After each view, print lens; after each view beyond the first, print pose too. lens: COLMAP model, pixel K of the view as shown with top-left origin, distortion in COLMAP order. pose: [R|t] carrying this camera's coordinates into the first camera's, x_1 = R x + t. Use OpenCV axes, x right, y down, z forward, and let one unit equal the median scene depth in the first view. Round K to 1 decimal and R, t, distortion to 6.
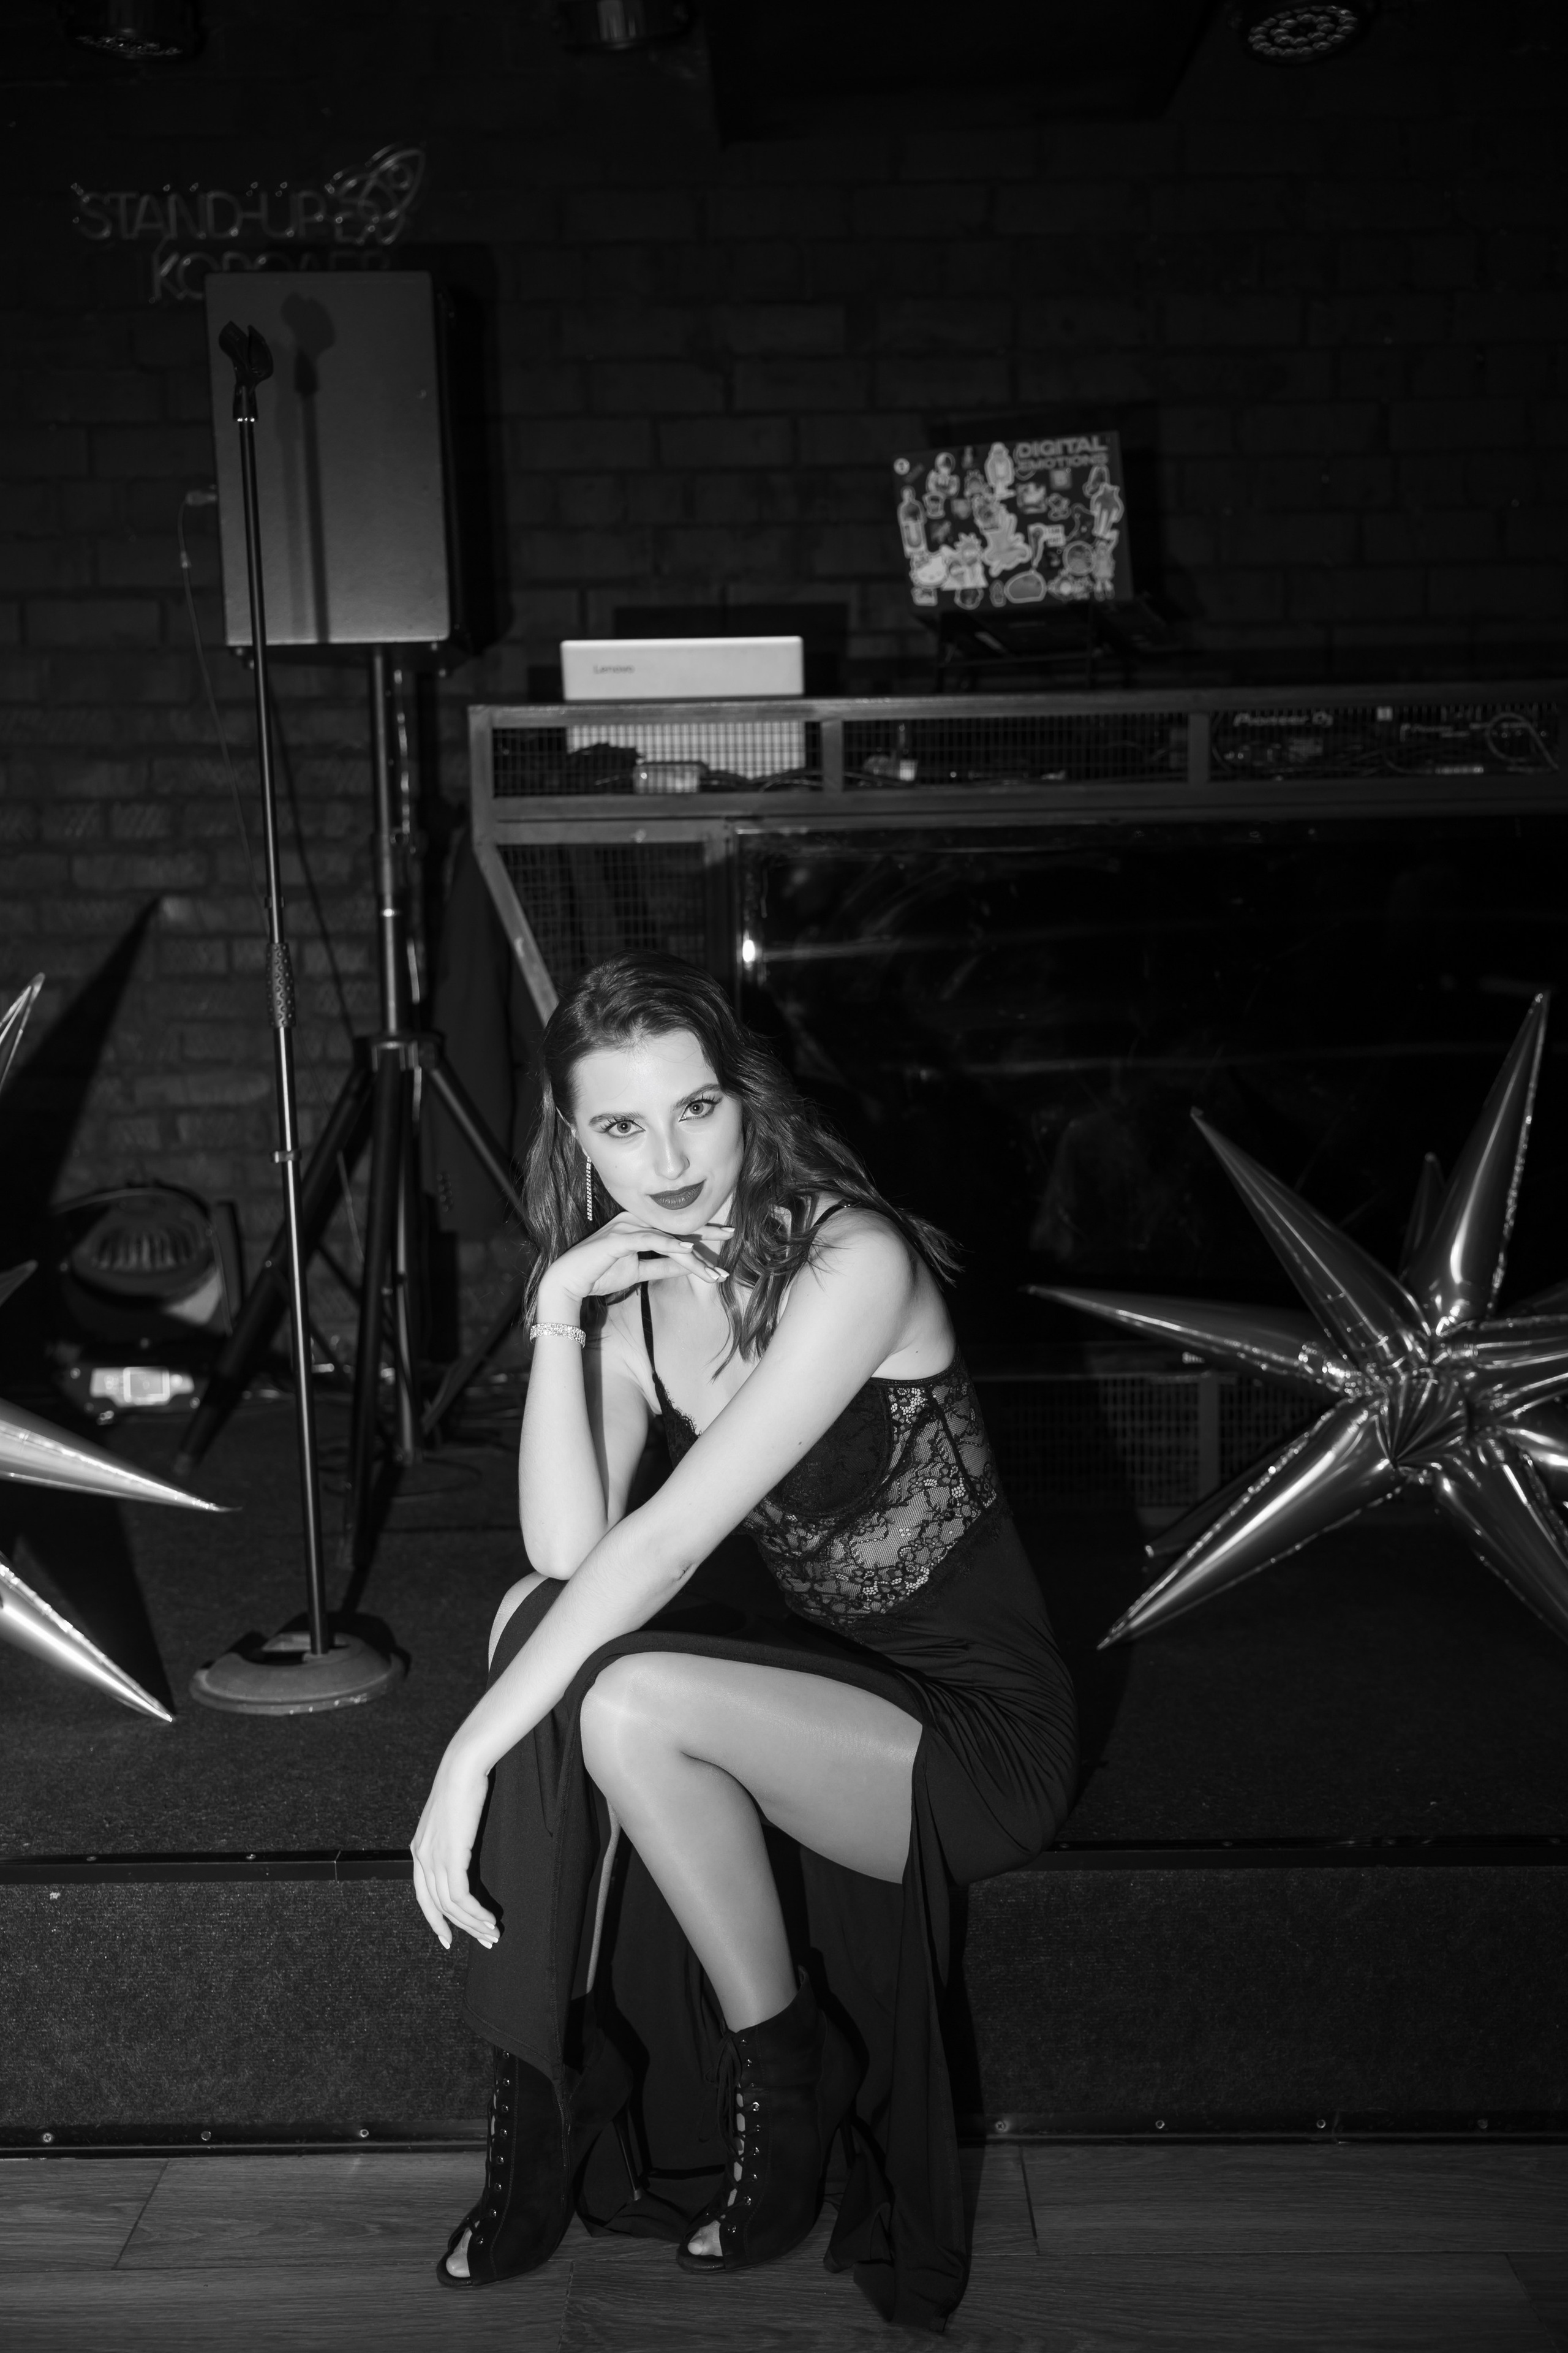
lens RADIAL K [[2564.2, 0, 783.8], [0, 2564.2, 1179.6], [0, 0, 1]] dist [0.031262, 0.000000]
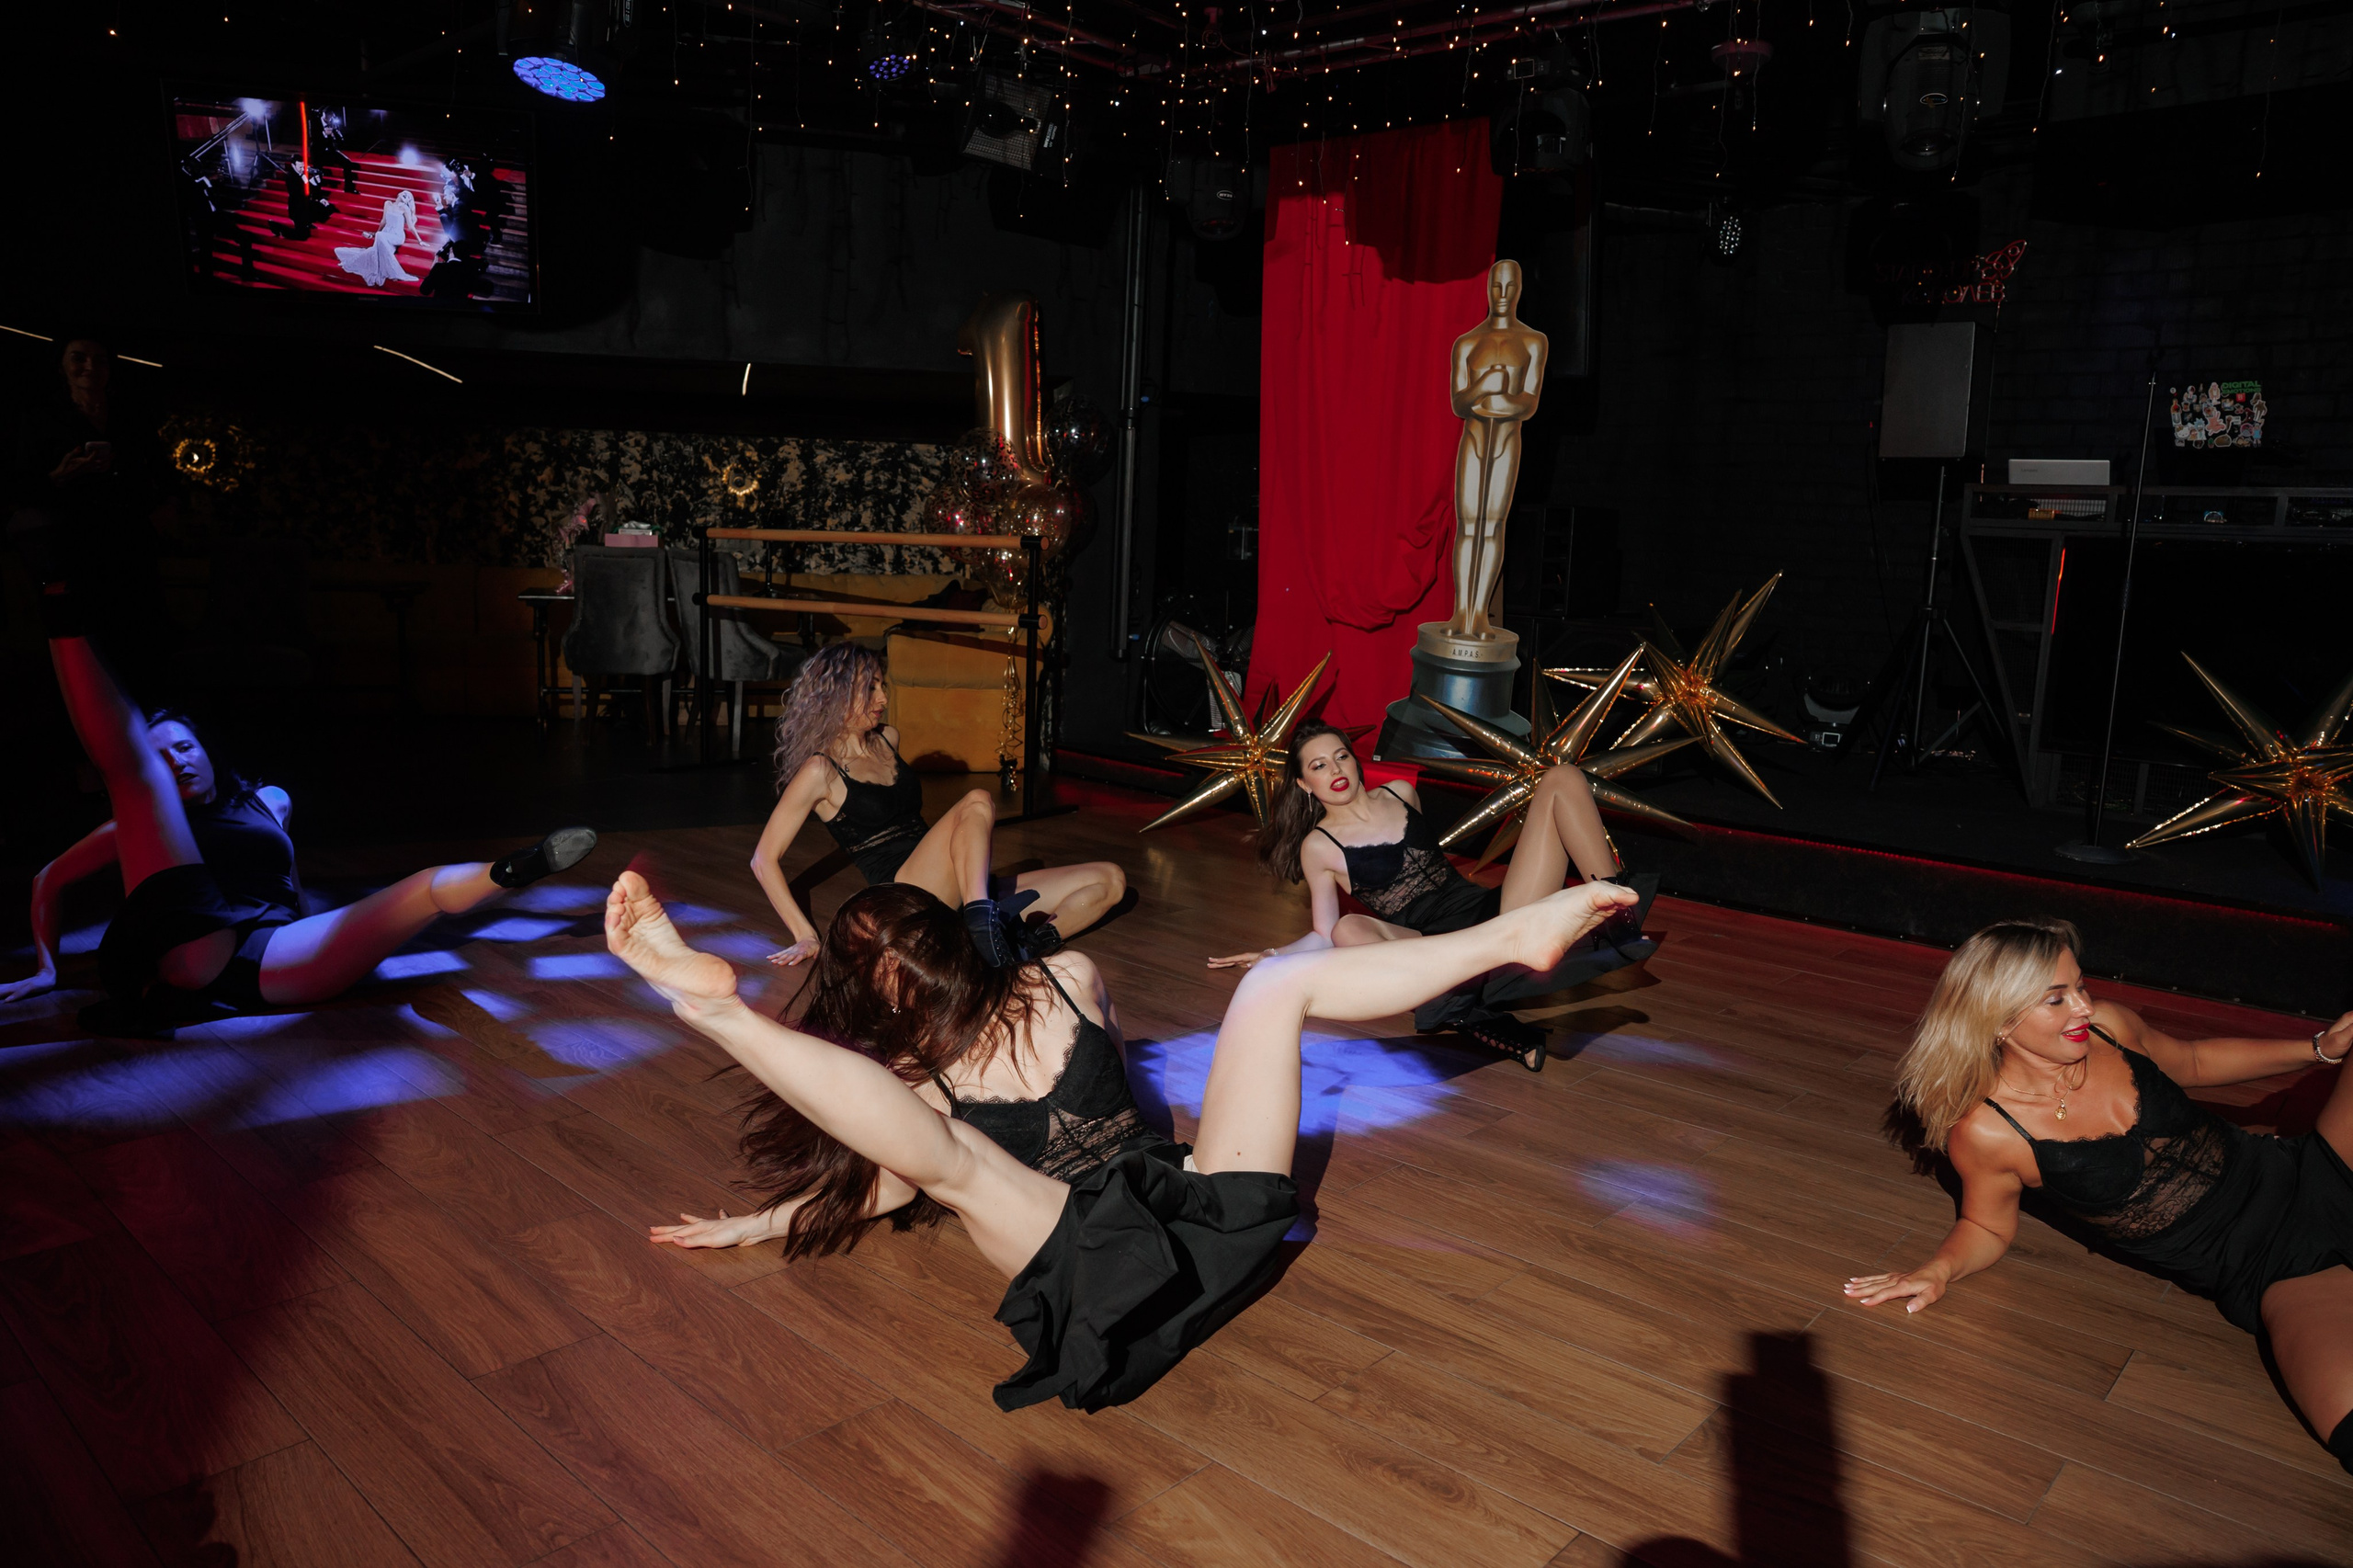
lens RADIAL K [[1601.9, 0, 1176.1], [0, 1601.9, 772.4], [0, 0, 1]] dist [-0.111561, 0.089131]
pose [[0.742001, 0.150420, -0.653305, 0.363933], [-0.120962, 0.988548, 0.090224, 0.063056], [0.659396, 0.012079, 0.751699, -0.736443]]
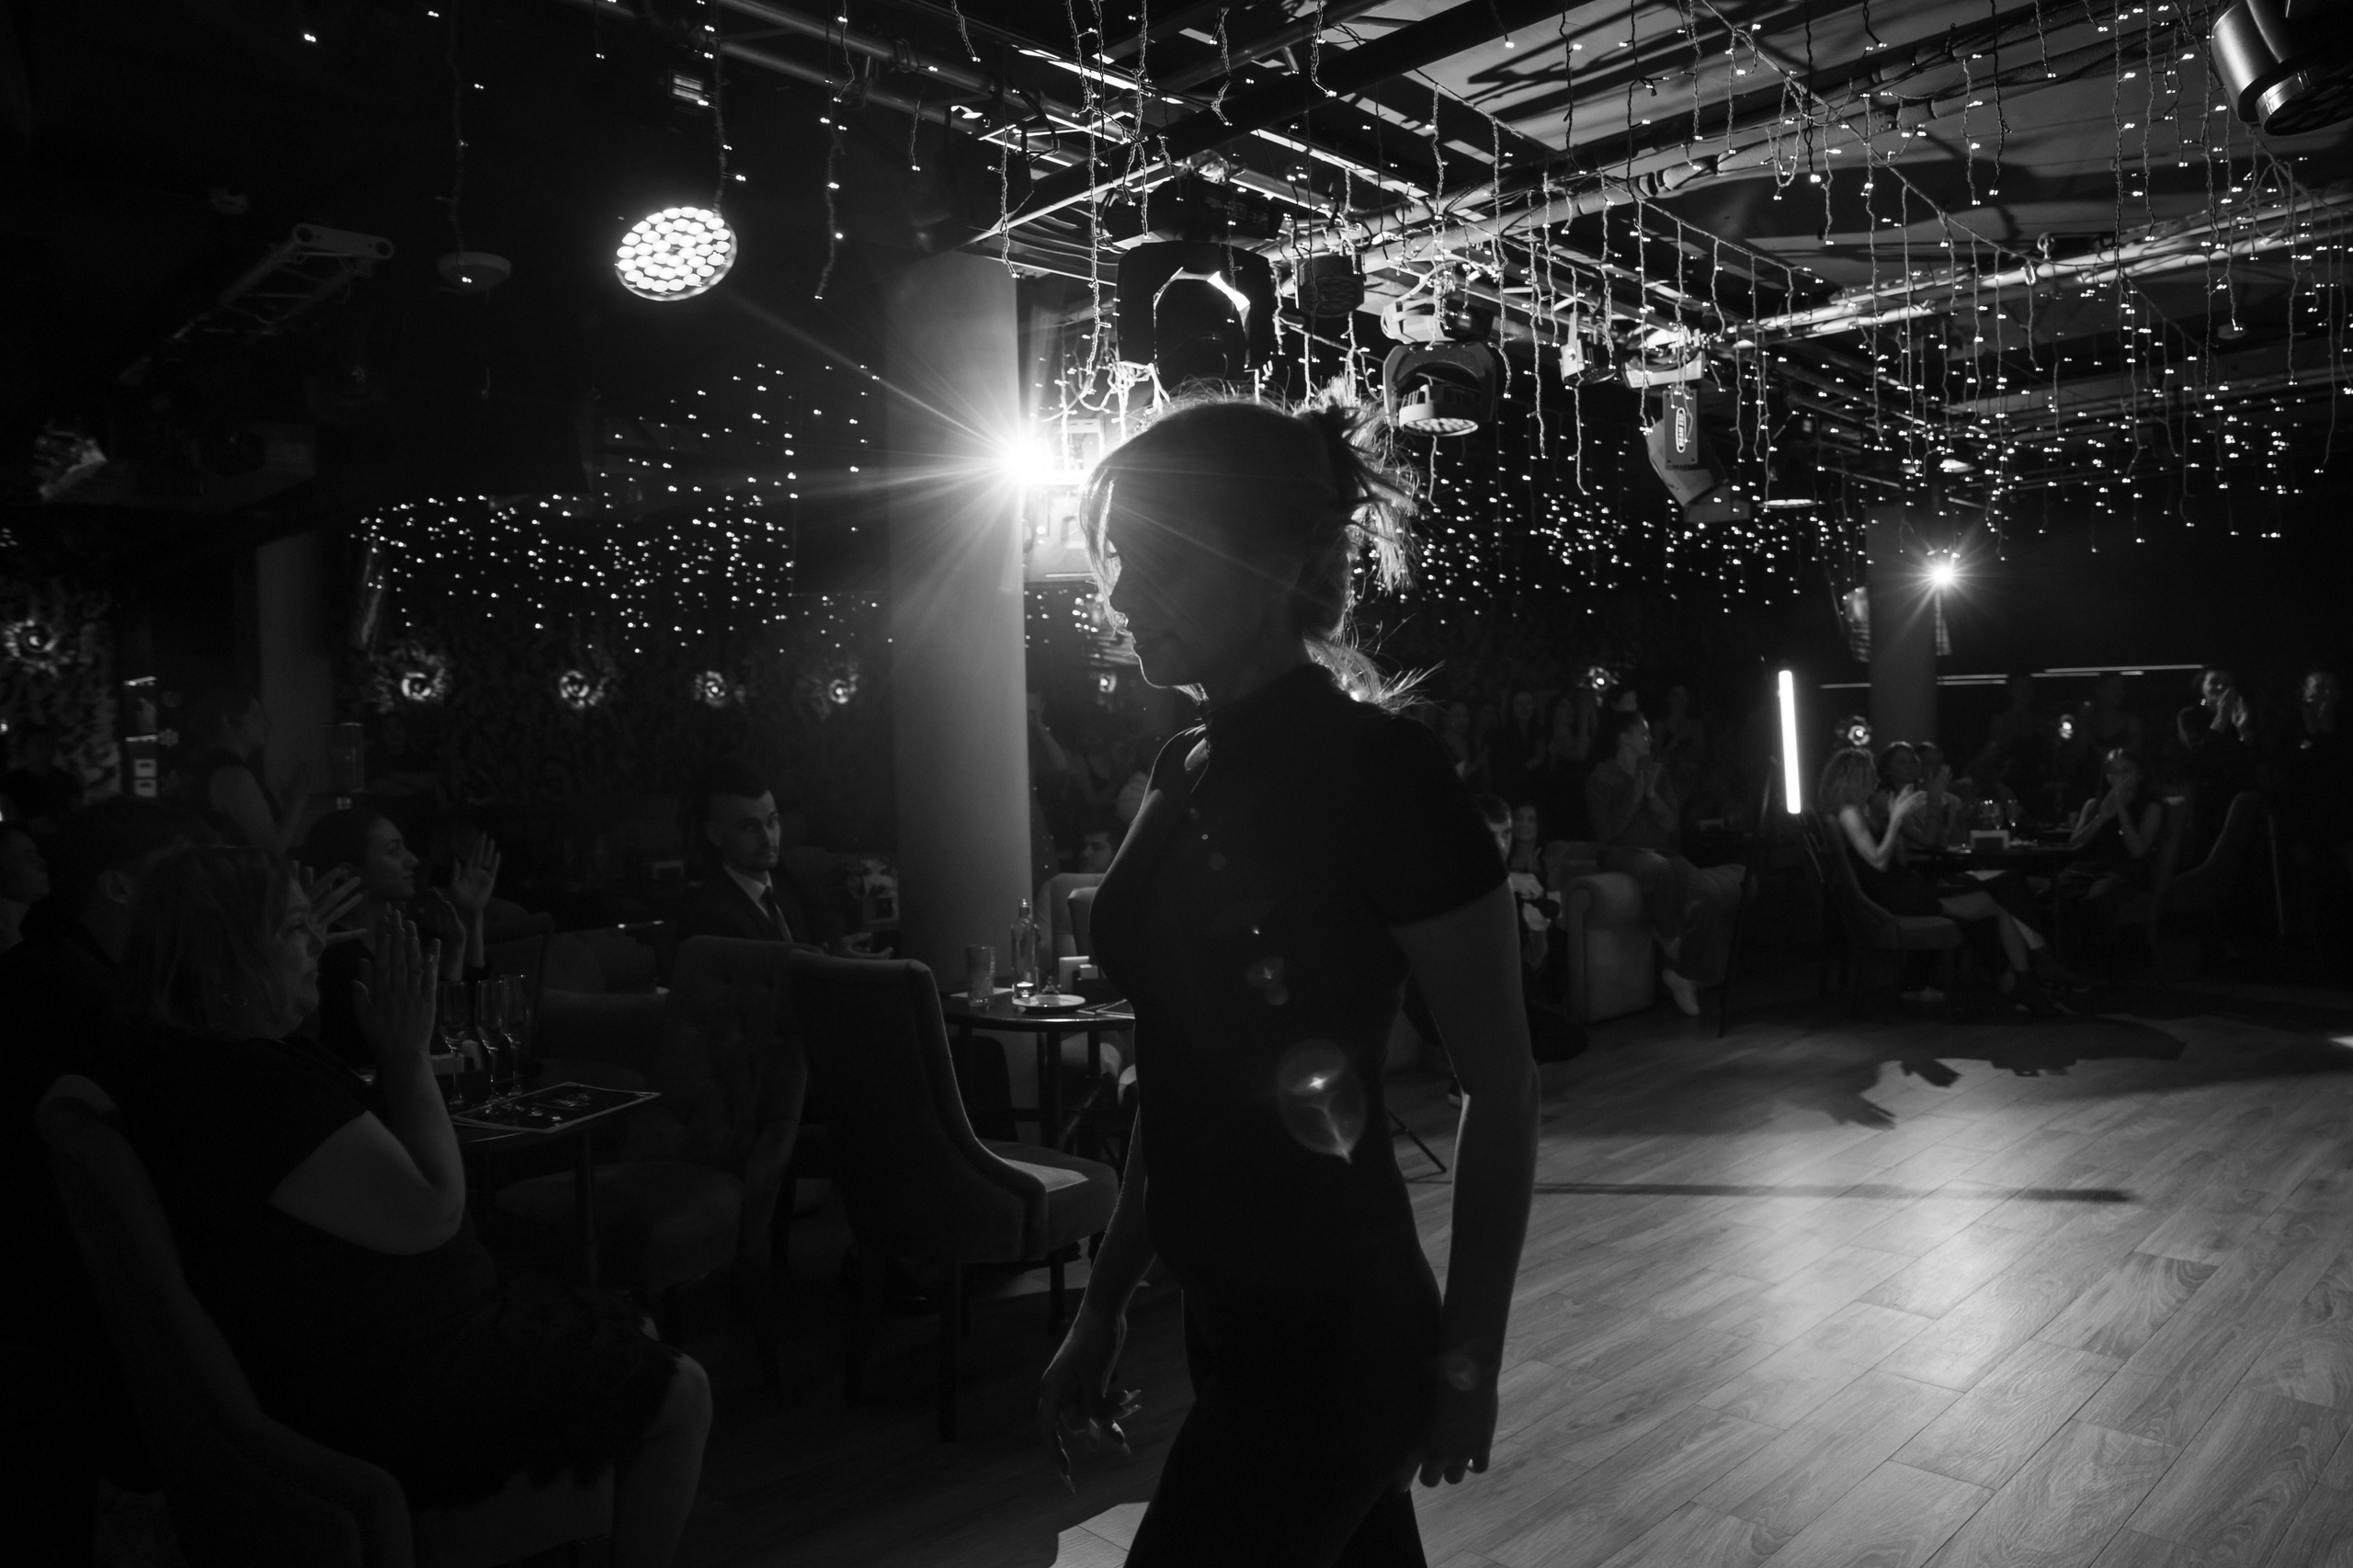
lens RADIAL K [[1601.9, 0, 1174.7], [0, 1601.9, 788.3], [0, 0, 1]] dist [-0.111561, 0.089131]
pose [[-0.712754, 0.056374, -0.699145, 1.414768], [-0.029652, 0.993452, 0.110334, -0.088316], [0.700787, 0.099372, -0.706415, -0.045829]]
